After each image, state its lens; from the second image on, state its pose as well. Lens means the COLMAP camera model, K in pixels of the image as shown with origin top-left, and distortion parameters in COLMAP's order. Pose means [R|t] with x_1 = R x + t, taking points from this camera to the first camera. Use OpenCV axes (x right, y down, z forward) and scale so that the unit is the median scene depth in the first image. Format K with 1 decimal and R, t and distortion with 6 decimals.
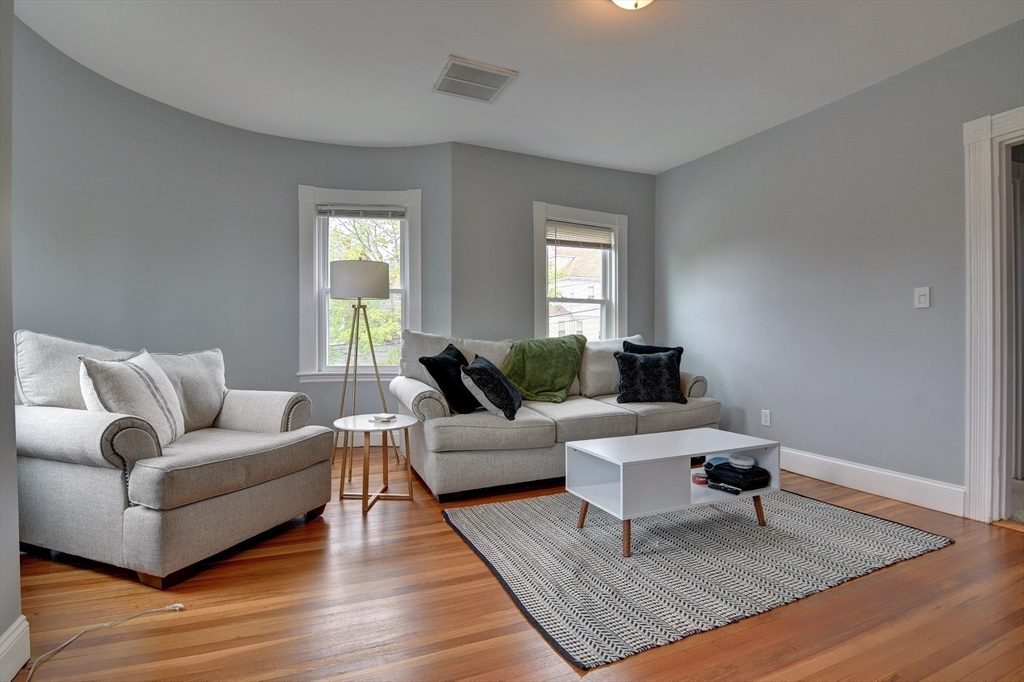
lens RADIAL K [[497.8, 0, 508.0], [0, 497.8, 344.3], [0, 0, 1]] dist [-0.008410, -0.007955]
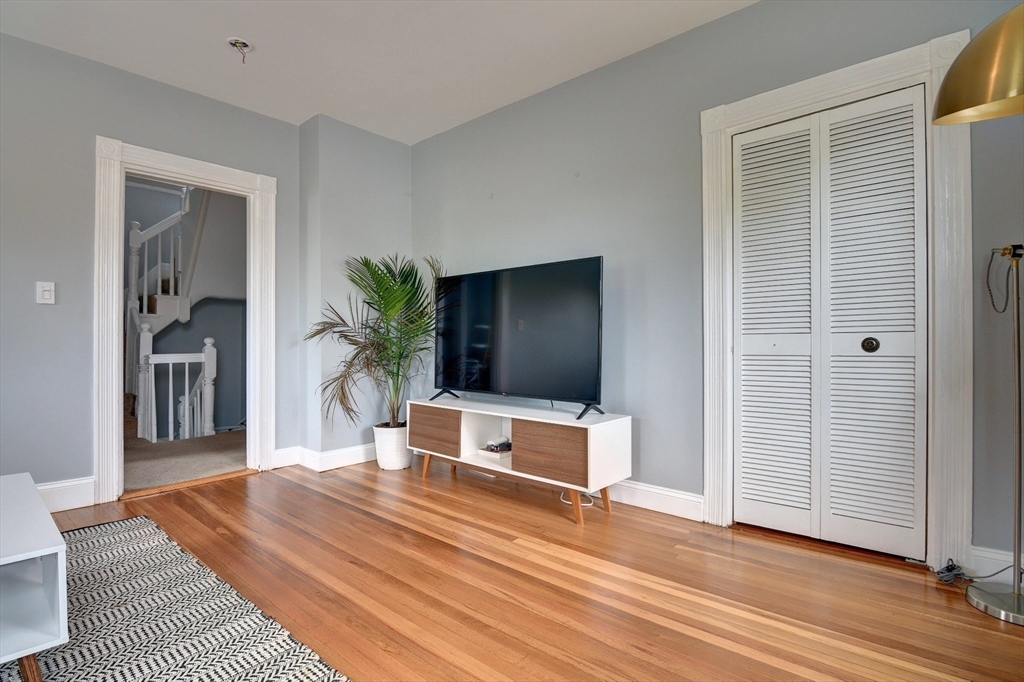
lens RADIAL K [[497.8, 0, 510.7], [0, 497.8, 342.6], [0, 0, 1]] dist [-0.008410, -0.007955]
pose [[-0.423819, -0.000096, 0.905747, -0.520938], [0.004606, 0.999987, 0.002262, 0.003212], [-0.905735, 0.005130, -0.423813, 0.784773]]
